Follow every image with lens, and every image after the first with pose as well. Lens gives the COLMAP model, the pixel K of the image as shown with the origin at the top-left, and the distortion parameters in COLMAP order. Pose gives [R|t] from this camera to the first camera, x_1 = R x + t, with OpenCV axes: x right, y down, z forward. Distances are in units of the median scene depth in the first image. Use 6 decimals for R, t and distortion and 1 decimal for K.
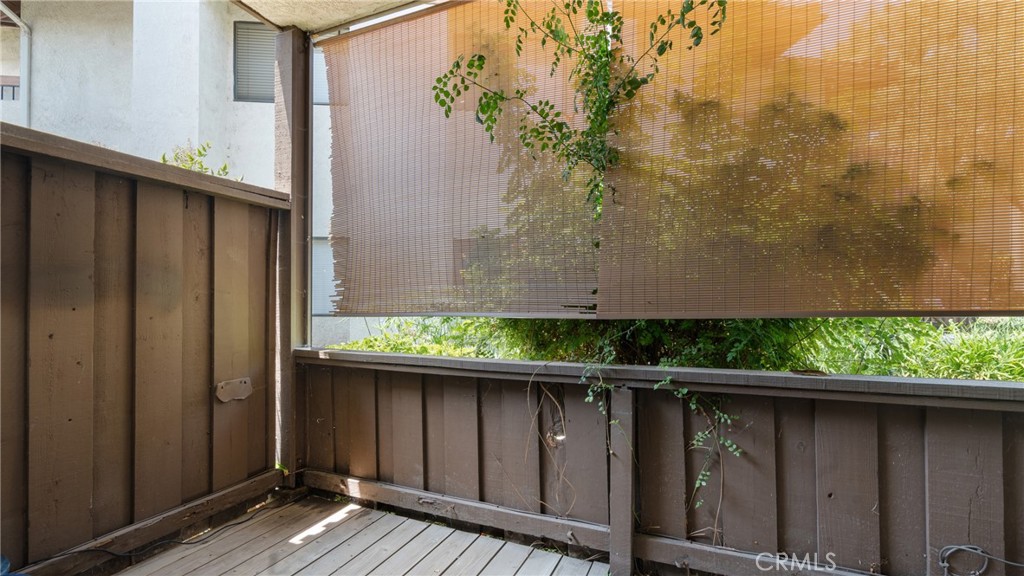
lens RADIAL K [[457.5, 0, 508.8], [0, 457.5, 293.9], [0, 0, 1]] dist [-0.006509, 0.002182]
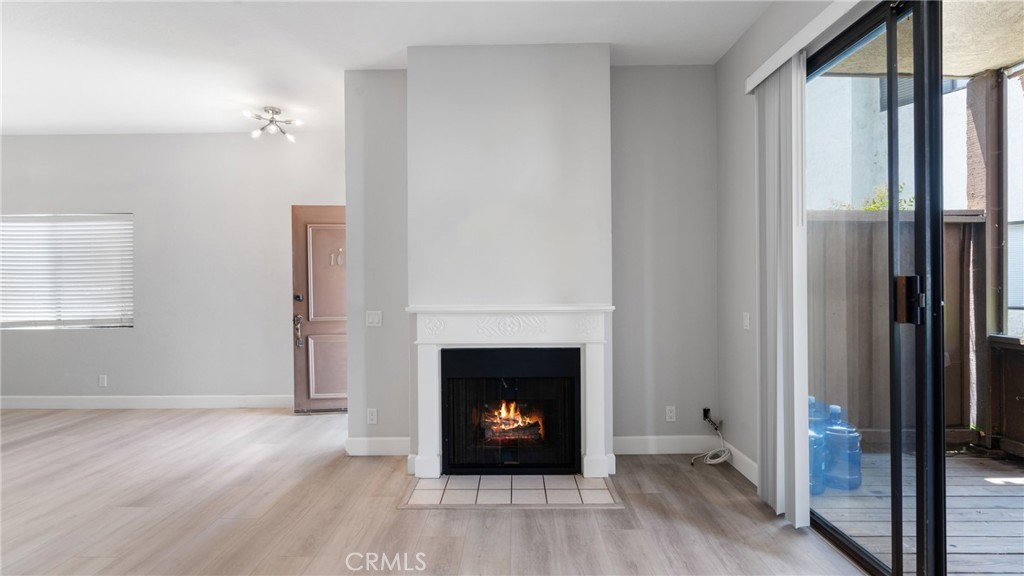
lens RADIAL K [[457.5, 0, 505.9], [0, 457.5, 289.1], [0, 0, 1]] dist [-0.006509, 0.002182]
pose [[0.394100, 0.001081, -0.919067, 0.140590], [0.020798, 0.999733, 0.010094, -0.042452], [0.918832, -0.023092, 0.393972, -0.670070]]
